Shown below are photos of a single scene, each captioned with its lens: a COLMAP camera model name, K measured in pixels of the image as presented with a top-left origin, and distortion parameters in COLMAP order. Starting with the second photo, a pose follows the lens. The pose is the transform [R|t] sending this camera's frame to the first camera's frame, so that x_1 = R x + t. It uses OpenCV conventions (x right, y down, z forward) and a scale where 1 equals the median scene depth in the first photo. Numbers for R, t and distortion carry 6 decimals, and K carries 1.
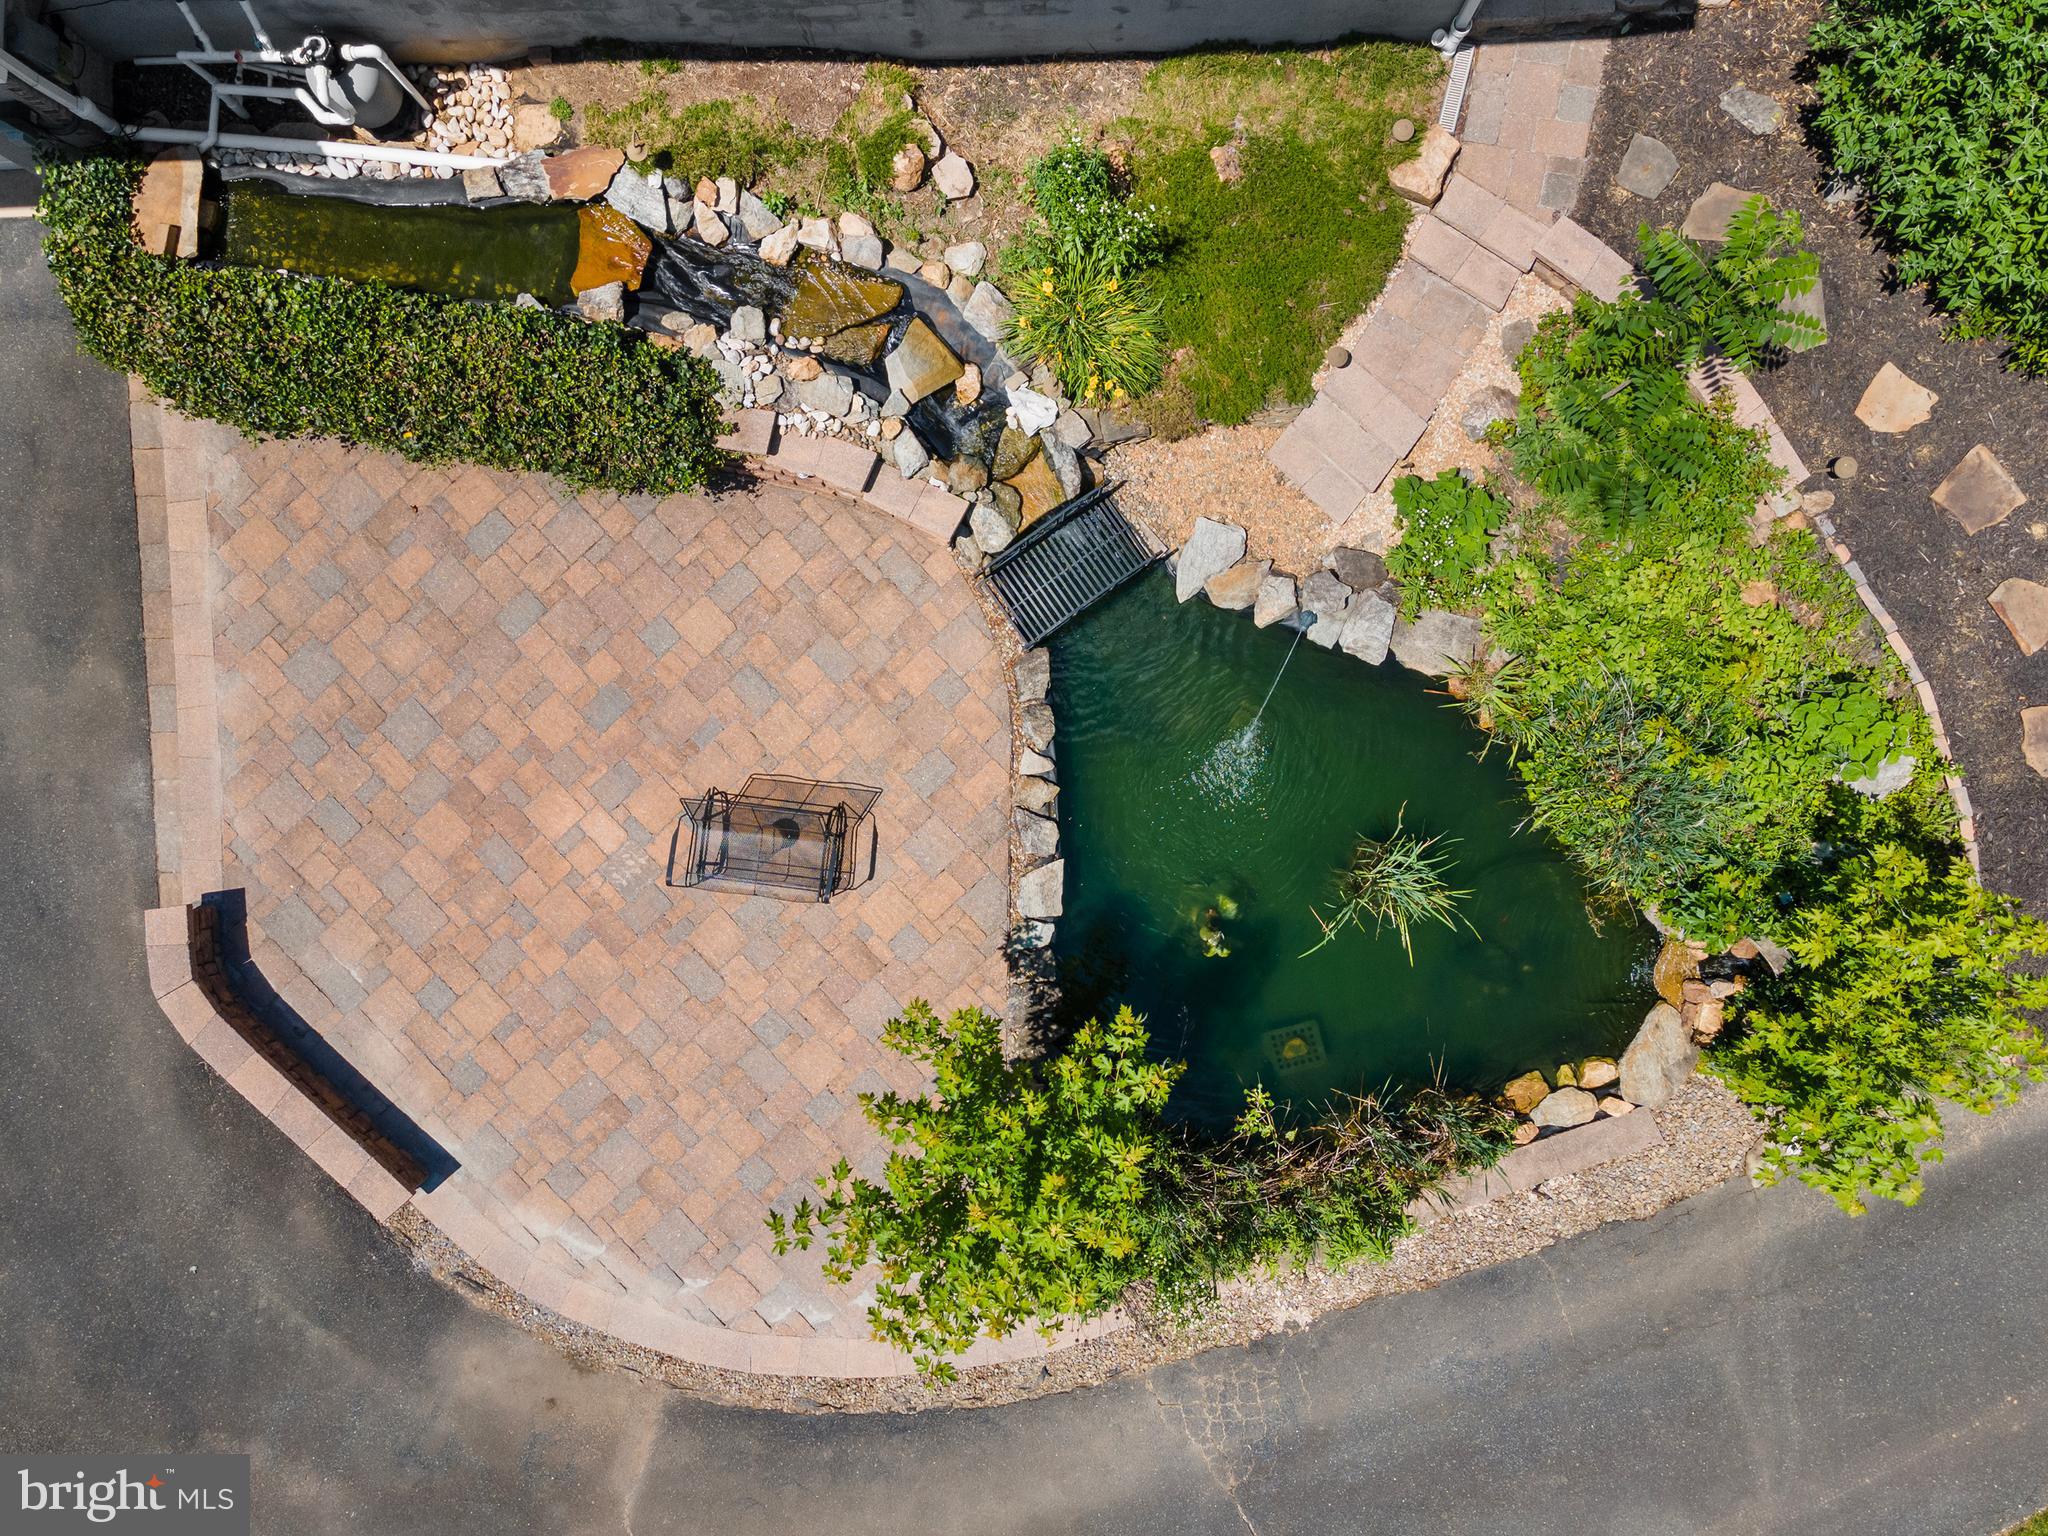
lens RADIAL K [[1506.2, 0, 1024.0], [0, 1506.2, 768.0], [0, 0, 1]] dist [0.014906, 0.029838]
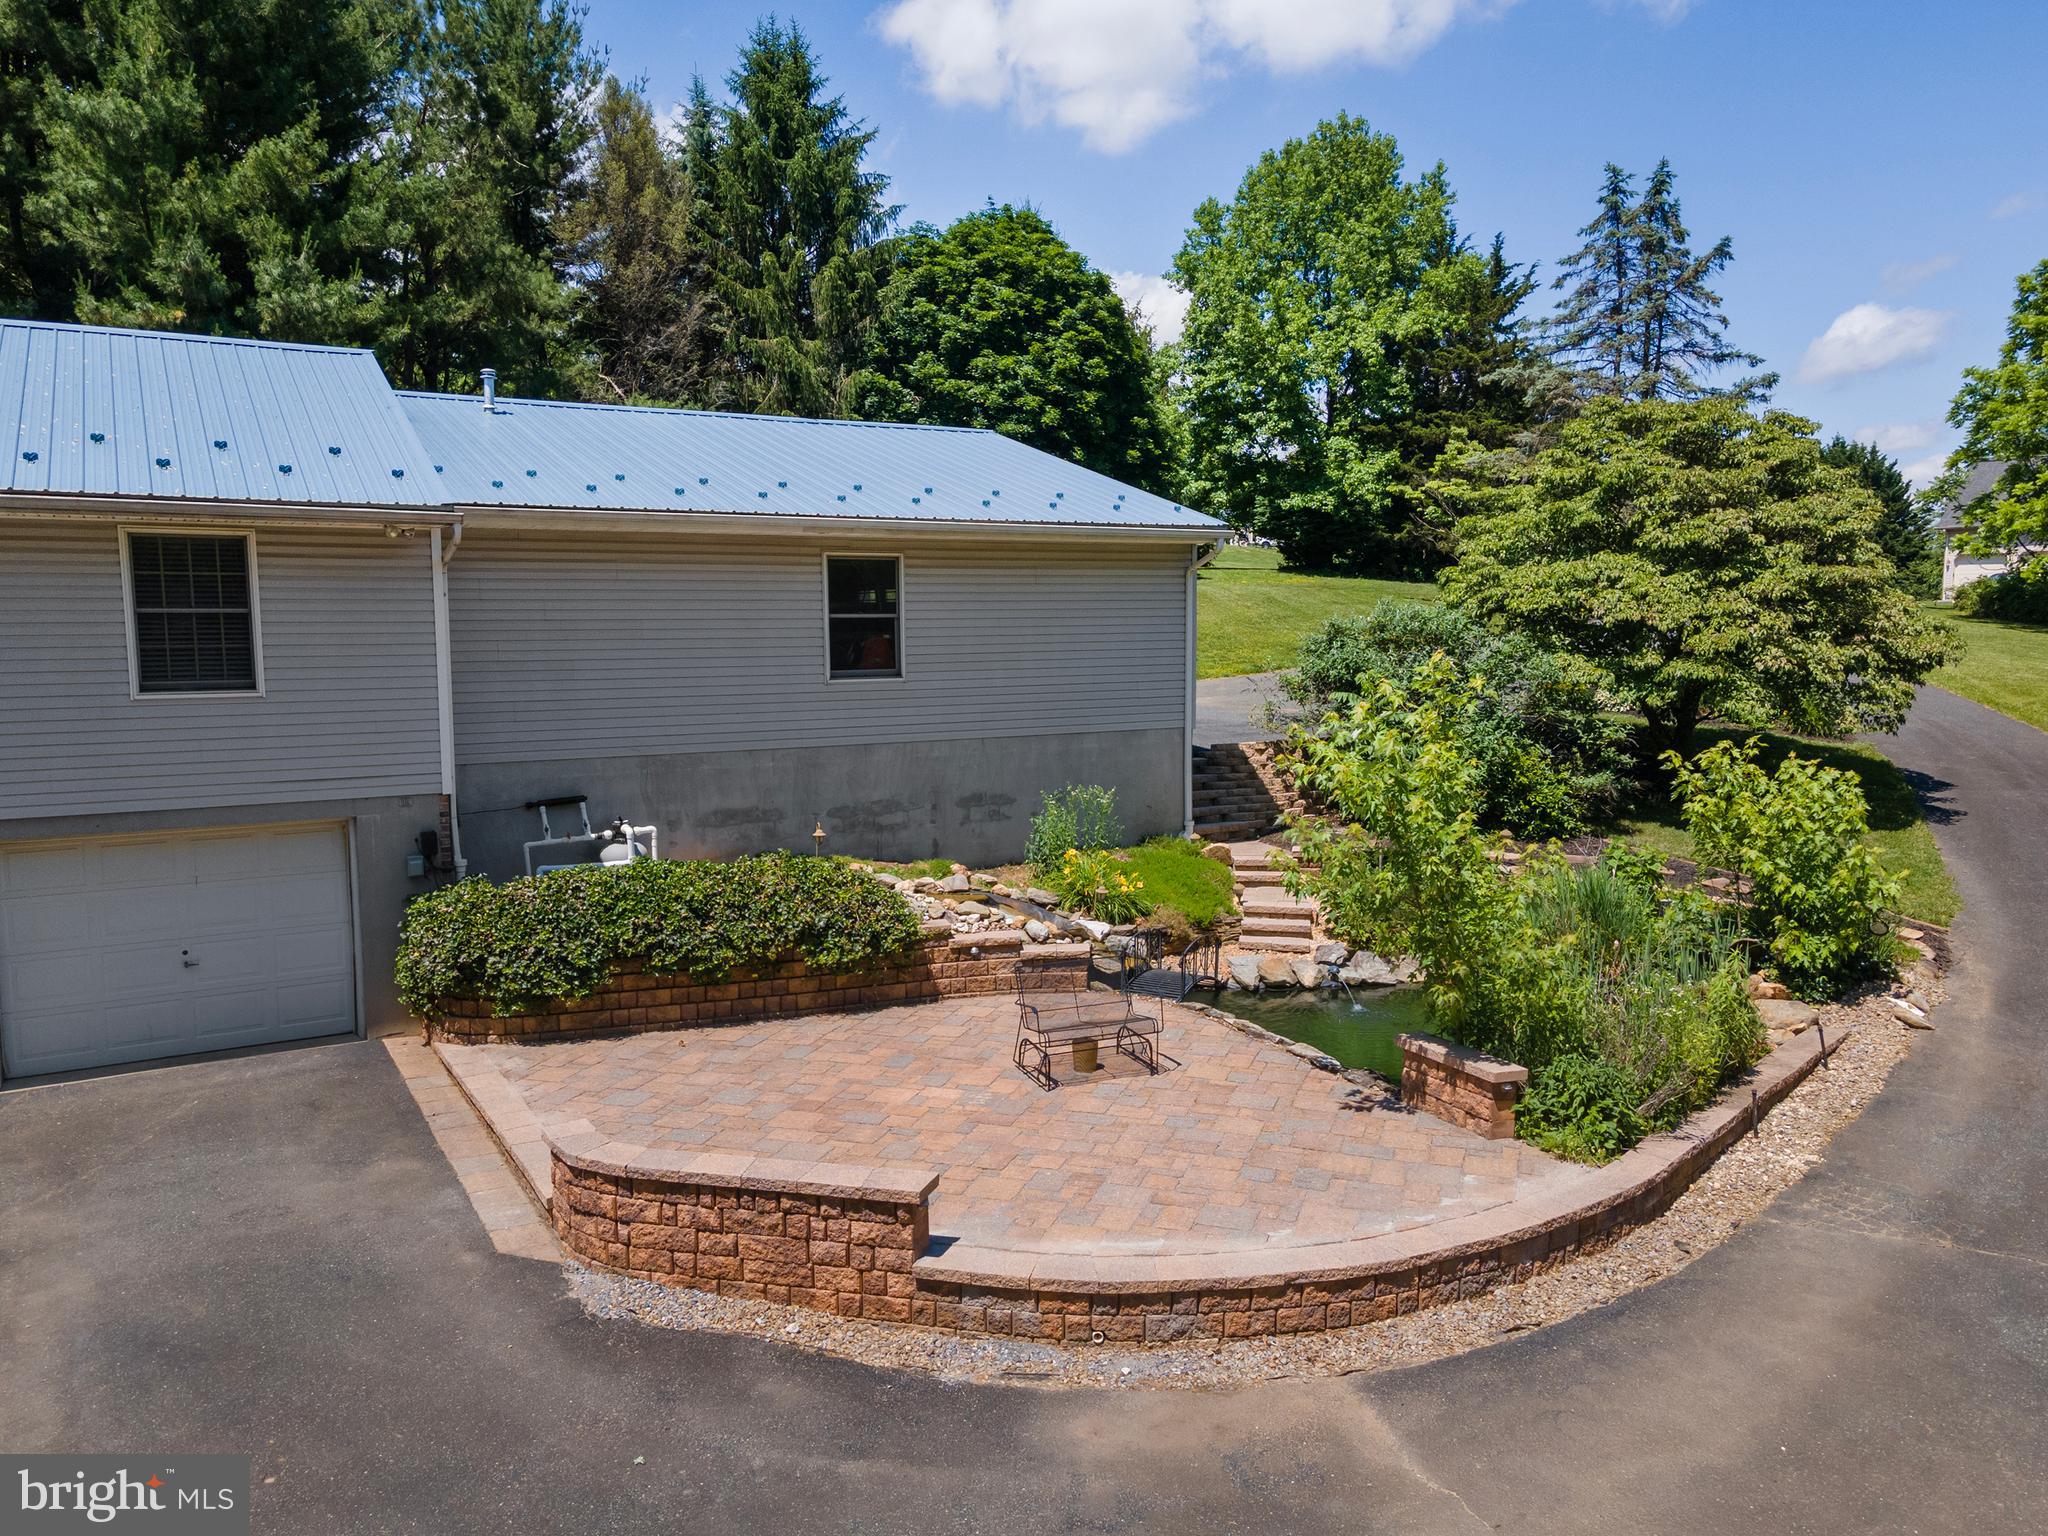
lens RADIAL K [[1506.2, 0, 1024.0], [0, 1506.2, 768.0], [0, 0, 1]] dist [0.014906, 0.029838]
pose [[0.880323, -0.045788, 0.472159, -0.715861], [0.474360, 0.077330, -0.876928, 0.975909], [0.003641, 0.995954, 0.089795, 0.679015]]
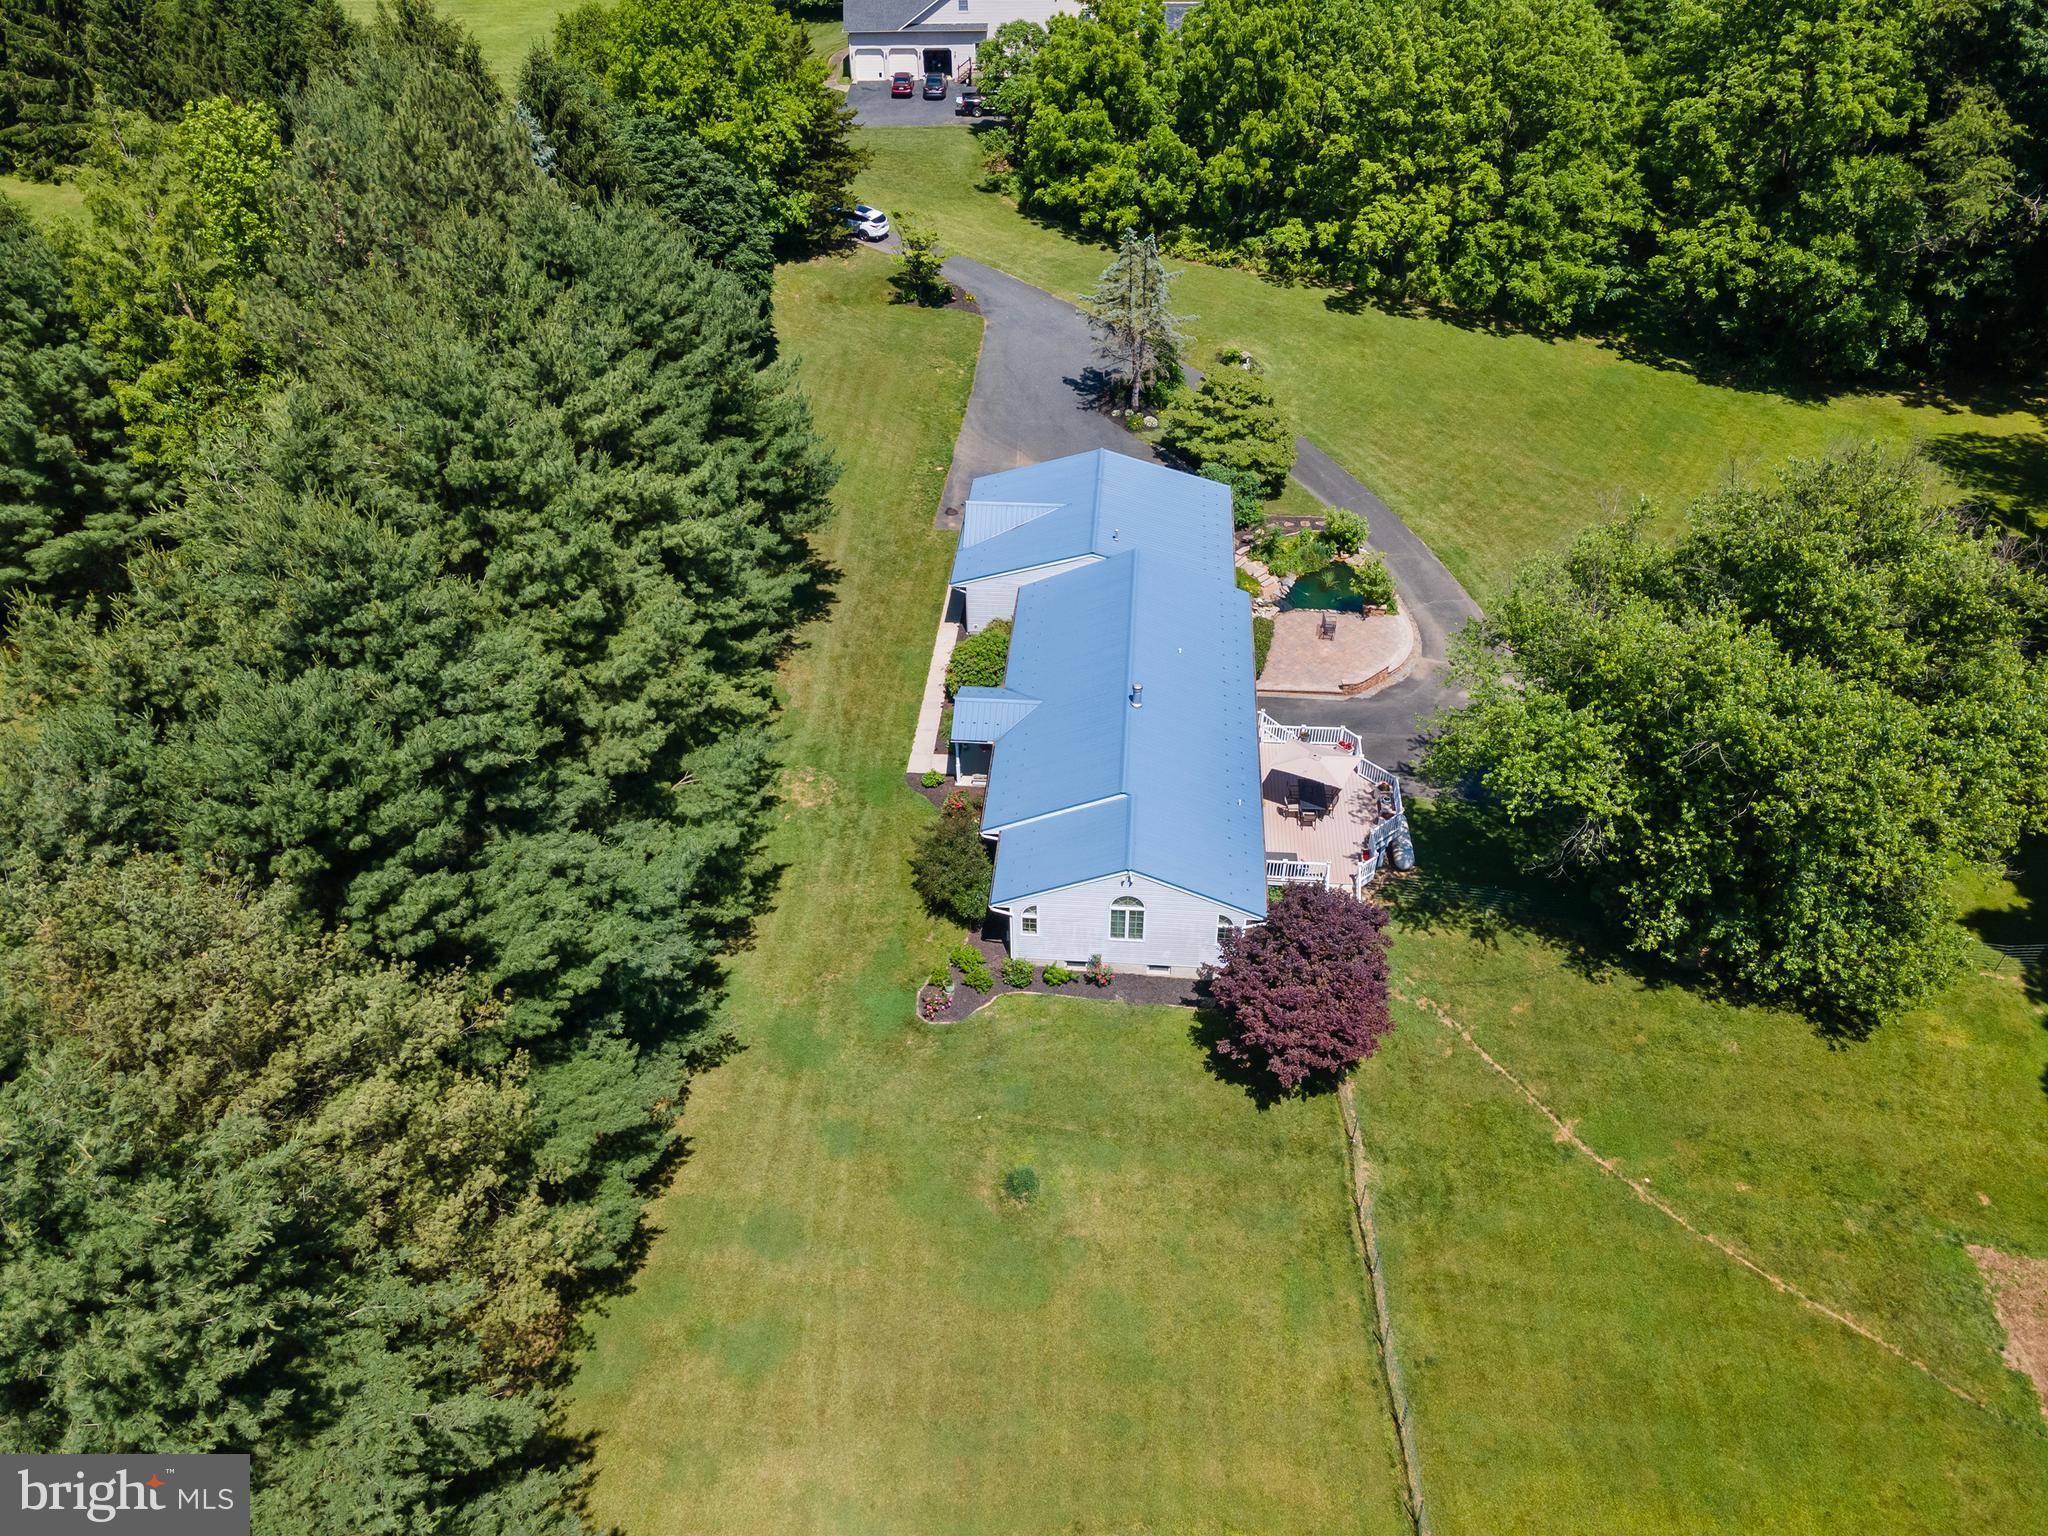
lens RADIAL K [[1506.2, 0, 1024.0], [0, 1506.2, 768.0], [0, 0, 1]] dist [0.014906, 0.029838]
pose [[0.107677, -0.627358, 0.771251, -5.498817], [0.994006, 0.053166, -0.095529, -0.579000], [0.018927, 0.776914, 0.629322, -2.540302]]
